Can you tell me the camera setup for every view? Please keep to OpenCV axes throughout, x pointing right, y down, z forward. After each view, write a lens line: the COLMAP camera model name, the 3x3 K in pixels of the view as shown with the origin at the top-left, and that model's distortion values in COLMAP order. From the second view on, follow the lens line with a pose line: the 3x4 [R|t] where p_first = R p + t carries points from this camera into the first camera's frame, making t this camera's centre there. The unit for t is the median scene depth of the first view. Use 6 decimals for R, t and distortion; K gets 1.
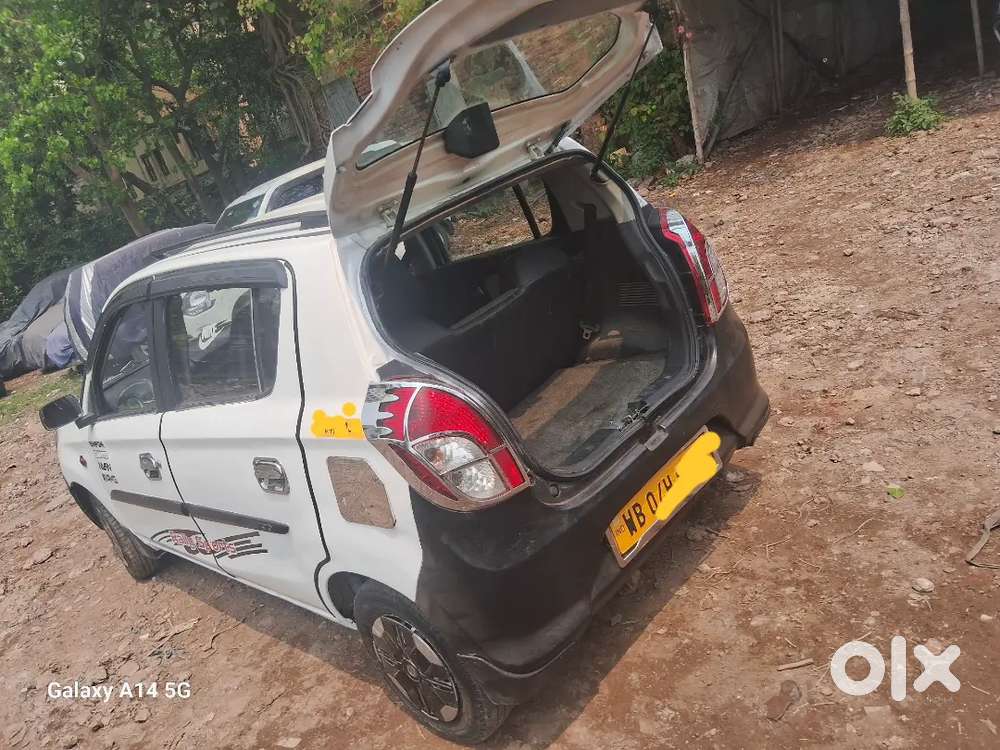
lens RADIAL K [[779.6, 0, 503.4], [0, 779.6, 374.0], [0, 0, 1]] dist [0.034599, -0.092849]
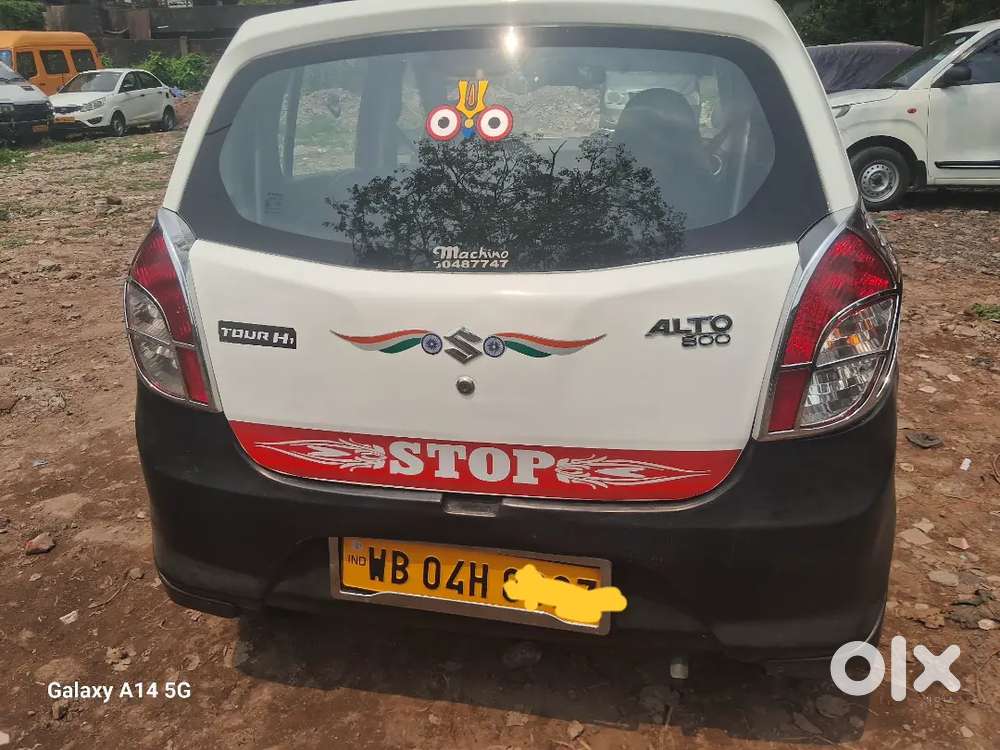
lens RADIAL K [[830.9, 0, 503.4], [0, 830.9, 357.7], [0, 0, 1]] dist [0.028510, -0.120250]
pose [[0.510394, 0.580629, -0.634325, 0.465167], [-0.411555, 0.812604, 0.412669, -0.248260], [0.755063, 0.050436, 0.653709, 0.471462]]
